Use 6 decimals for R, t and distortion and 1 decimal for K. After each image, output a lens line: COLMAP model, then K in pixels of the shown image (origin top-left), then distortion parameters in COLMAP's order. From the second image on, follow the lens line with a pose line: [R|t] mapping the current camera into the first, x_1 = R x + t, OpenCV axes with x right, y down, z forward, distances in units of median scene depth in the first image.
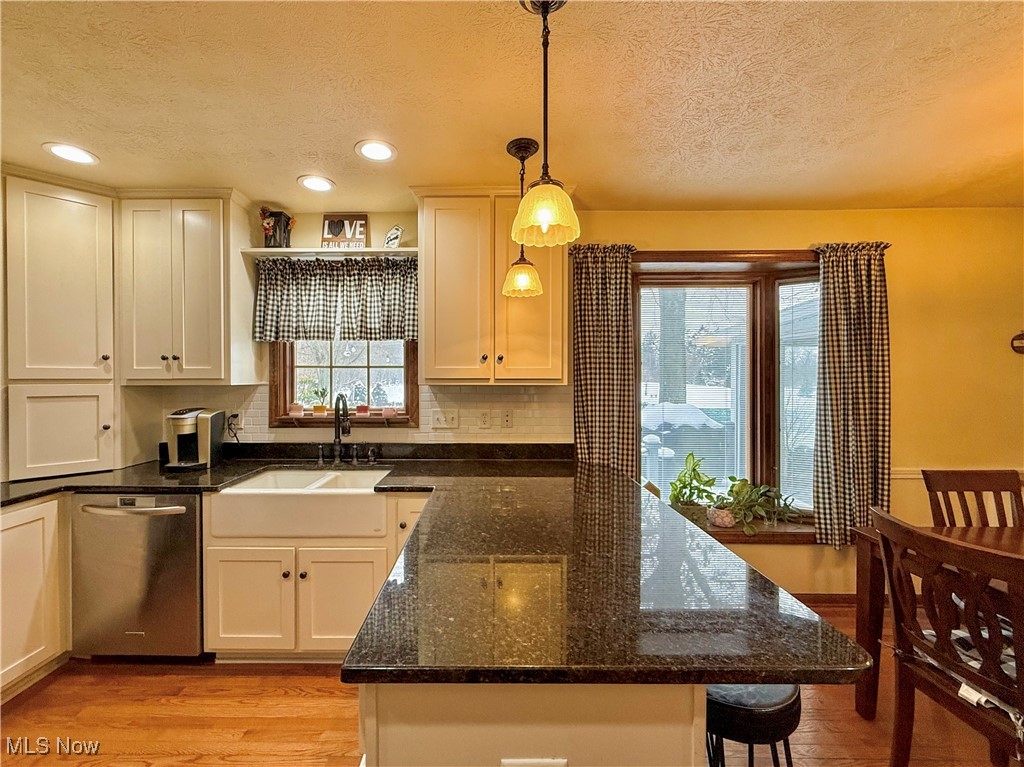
lens RADIAL K [[416.3, 0, 491.1], [0, 416.3, 383.0], [0, 0, 1]] dist [-0.000397, -0.000098]
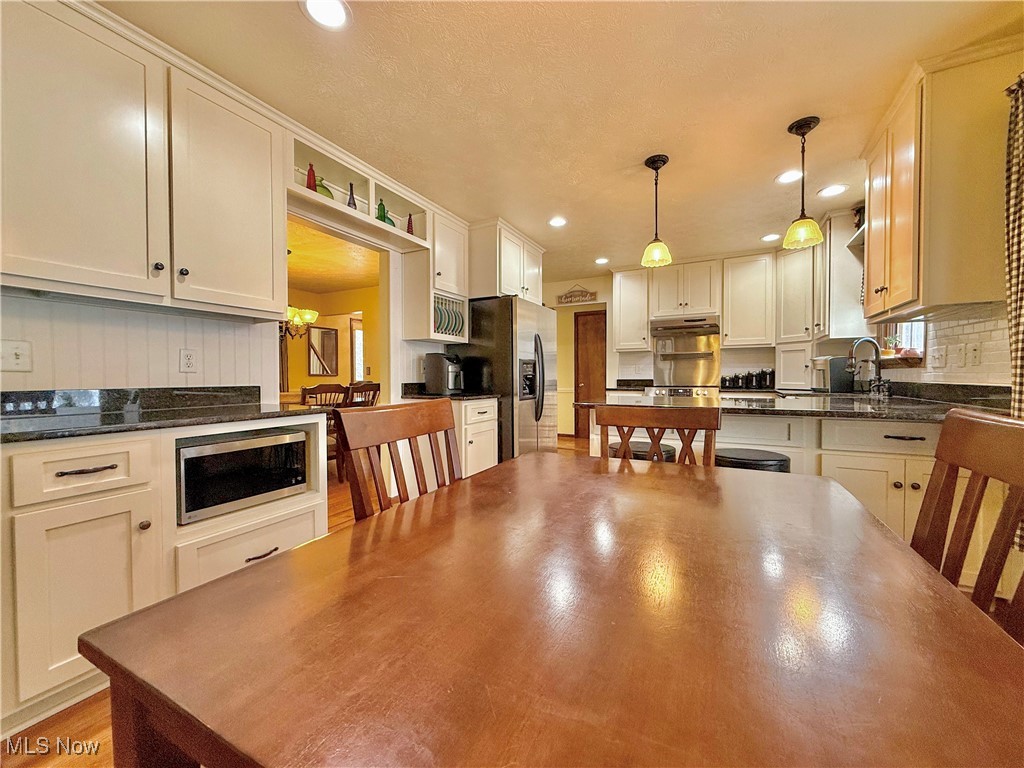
lens RADIAL K [[406.6, 0, 512.0], [0, 406.6, 384.0], [0, 0, 1]] dist [-0.000795, -0.000517]
pose [[-0.462543, 0.018059, -0.886413, 1.175115], [-0.005838, 0.999709, 0.023414, 0.135960], [0.886578, 0.016004, -0.462303, 0.606301]]
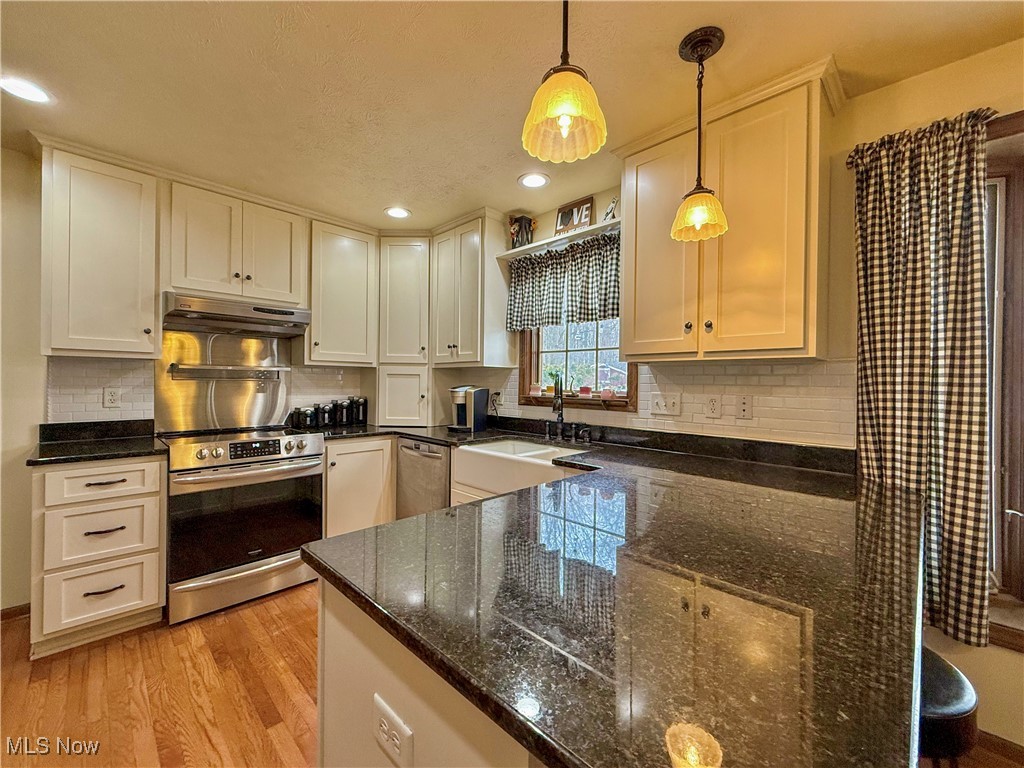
lens RADIAL K [[418.4, 0, 512.0], [0, 418.4, 384.0], [0, 0, 1]] dist [-0.000589, -0.000320]
pose [[0.715581, 0.011181, -0.698440, 0.282069], [-0.020436, 0.999779, -0.004933, 0.057833], [0.698231, 0.017804, 0.715651, 0.157672]]
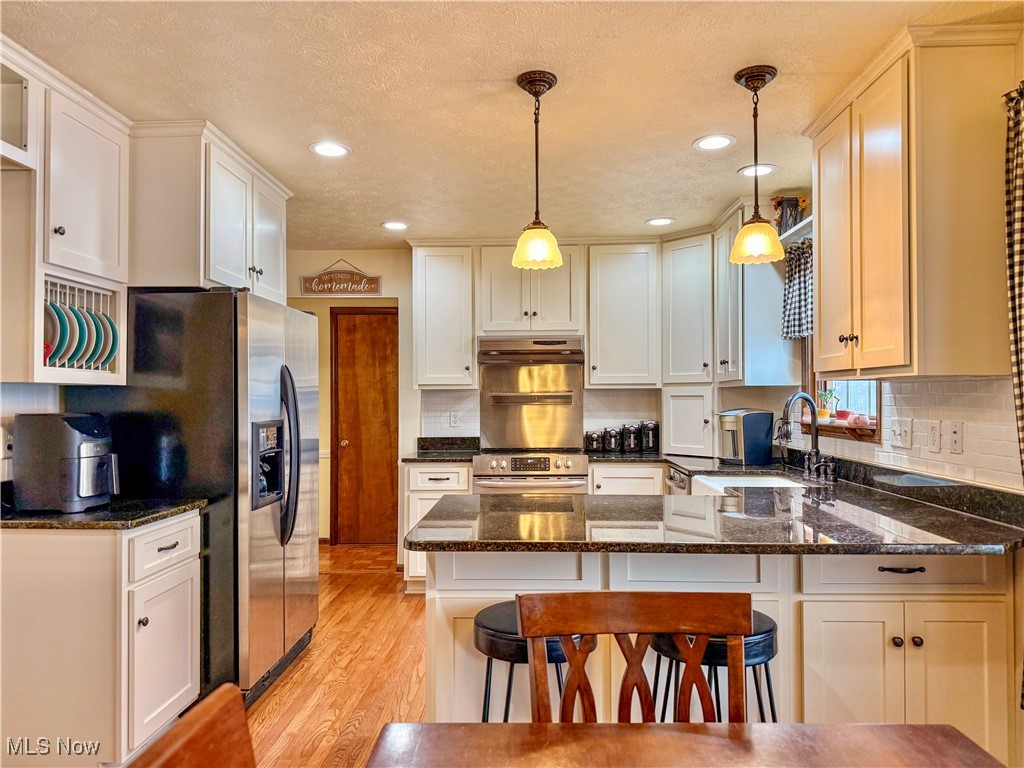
lens RADIAL K [[710.3, 0, 514.4], [0, 710.3, 388.9], [0, 0, 1]] dist [0.035106, -0.047628]
pose [[-0.027090, -0.013037, -0.999548, 1.080141], [-0.008546, 0.999881, -0.012810, 0.038084], [0.999596, 0.008195, -0.027198, 0.441122]]
